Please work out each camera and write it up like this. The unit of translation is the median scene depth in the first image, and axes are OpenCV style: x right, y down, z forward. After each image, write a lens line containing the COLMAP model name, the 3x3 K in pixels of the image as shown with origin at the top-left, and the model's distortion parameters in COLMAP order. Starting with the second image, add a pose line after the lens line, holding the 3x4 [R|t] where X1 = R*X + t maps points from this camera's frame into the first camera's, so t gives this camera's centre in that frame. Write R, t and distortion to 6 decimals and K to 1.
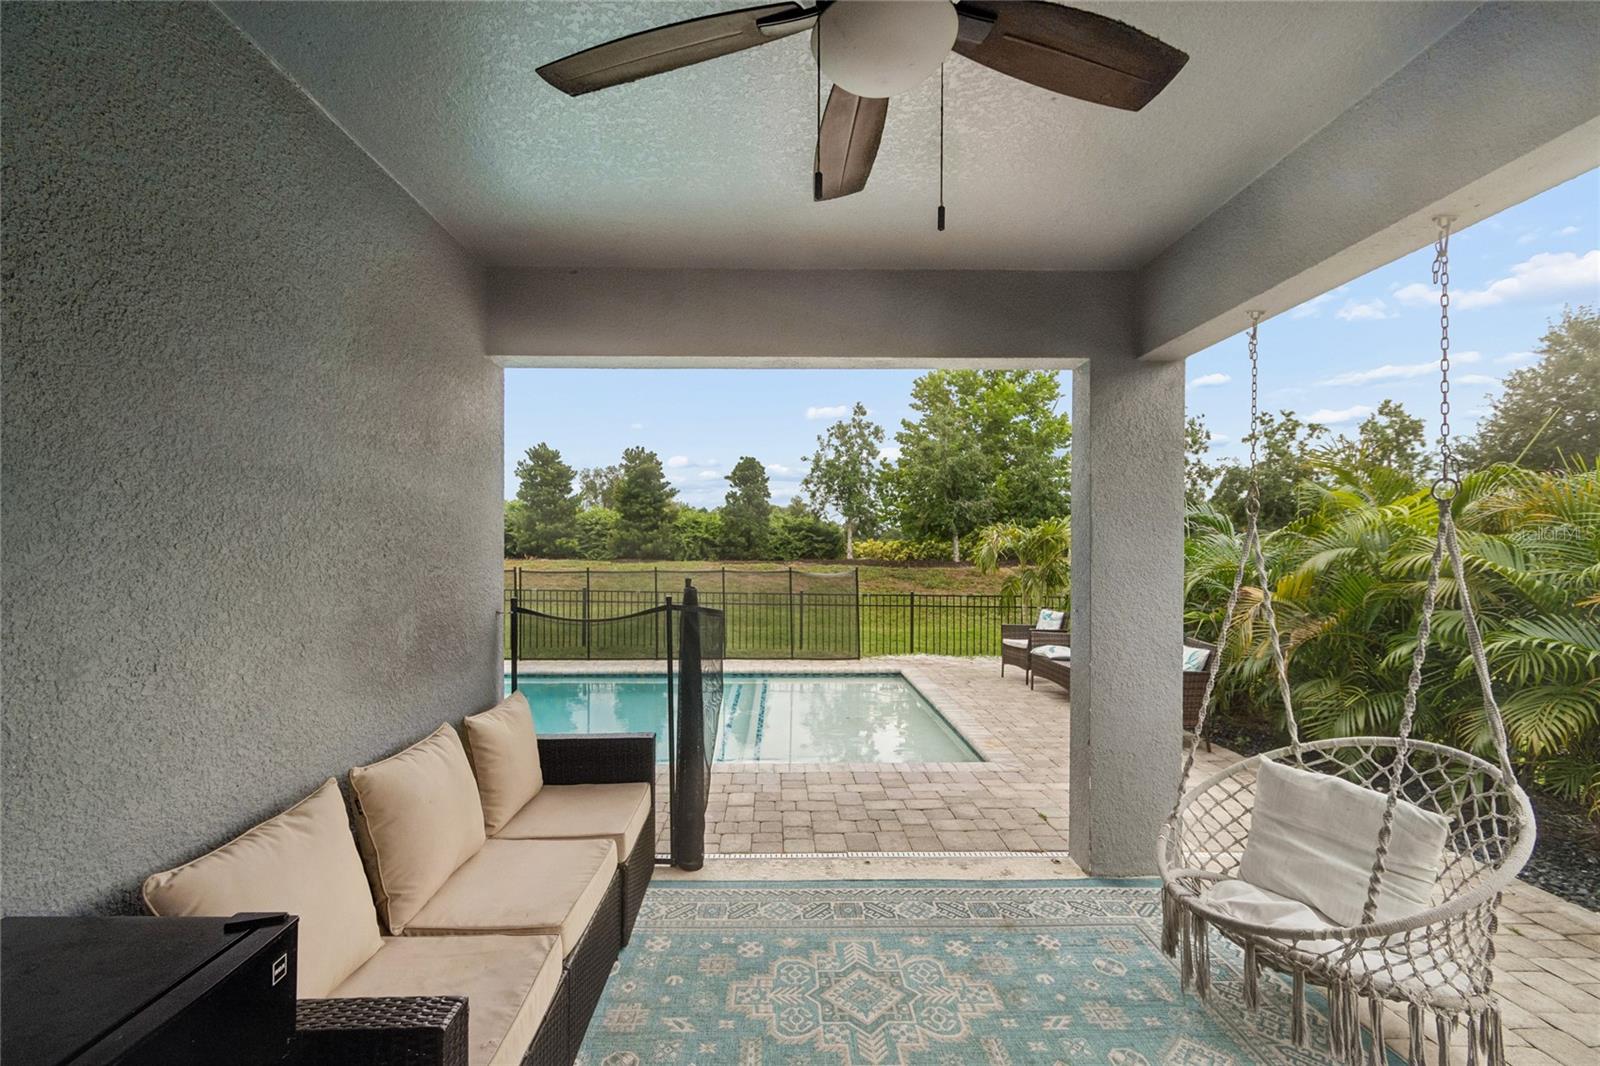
lens RADIAL K [[704.5, 0, 794.7], [0, 704.5, 539.2], [0, 0, 1]] dist [0.001281, -0.000019]
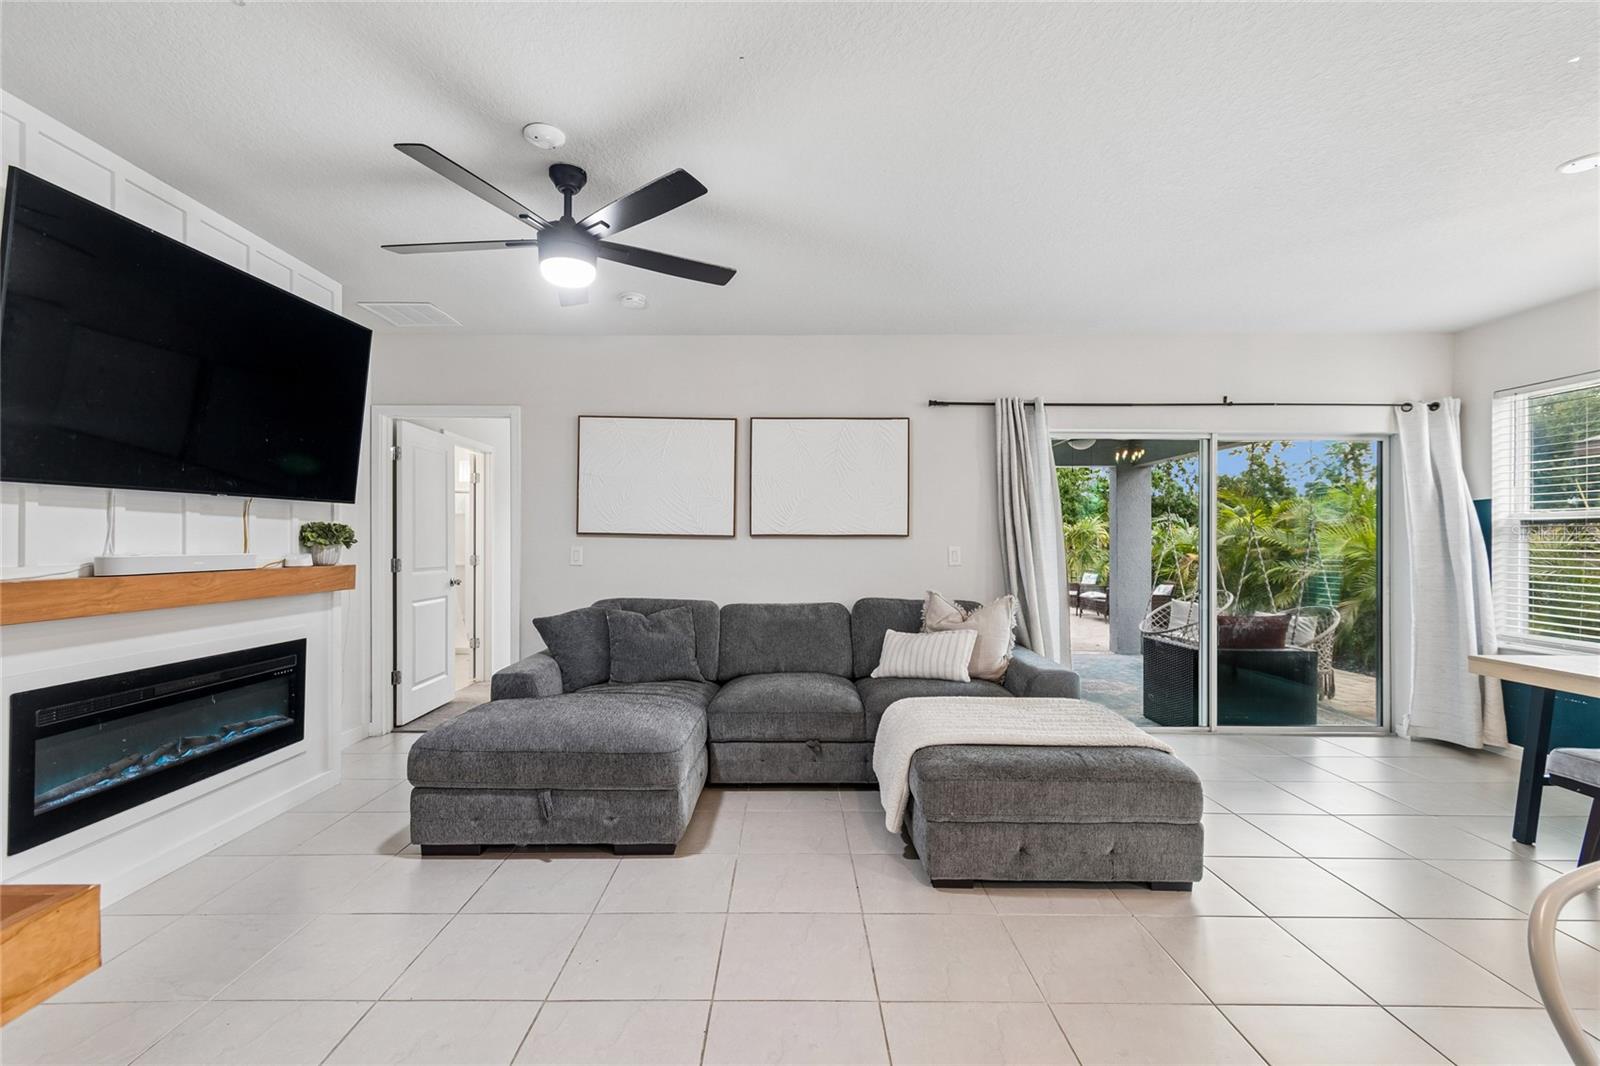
lens RADIAL K [[704.5, 0, 794.7], [0, 704.5, 539.2], [0, 0, 1]] dist [0.001281, -0.000019]
pose [[0.999839, -0.003383, -0.017609, -0.232521], [0.003532, 0.999958, 0.008433, 0.000673], [0.017580, -0.008494, 0.999809, -0.519661]]
